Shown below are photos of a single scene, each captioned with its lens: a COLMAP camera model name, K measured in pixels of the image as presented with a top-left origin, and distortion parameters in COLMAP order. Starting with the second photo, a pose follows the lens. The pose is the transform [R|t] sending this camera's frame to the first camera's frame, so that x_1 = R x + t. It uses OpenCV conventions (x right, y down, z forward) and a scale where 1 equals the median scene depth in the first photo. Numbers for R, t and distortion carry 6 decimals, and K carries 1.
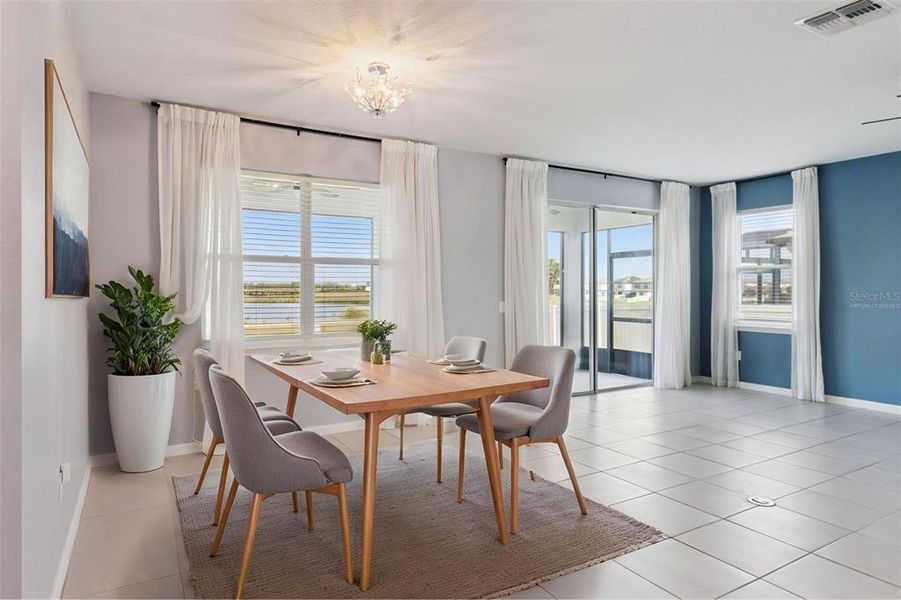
lens RADIAL K [[534.7, 0, 455.1], [0, 534.7, 296.0], [0, 0, 1]] dist [-0.011524, -0.002243]
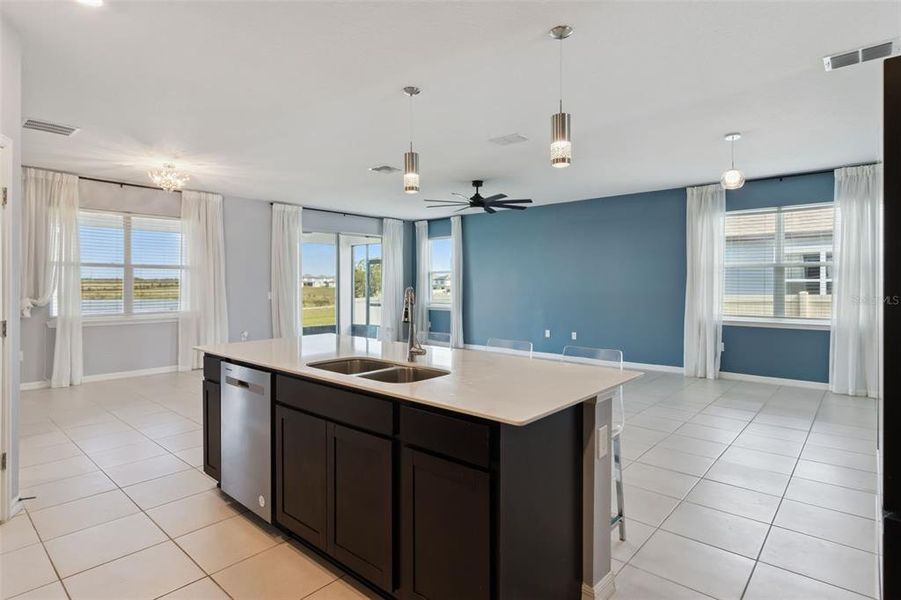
lens RADIAL K [[470.0, 0, 446.2], [0, 470.0, 292.1], [0, 0, 1]] dist [-0.002334, -0.000904]
pose [[0.953756, -0.003162, 0.300567, 0.170871], [0.002258, 0.999992, 0.003355, 0.007155], [-0.300575, -0.002521, 0.953755, -0.513858]]
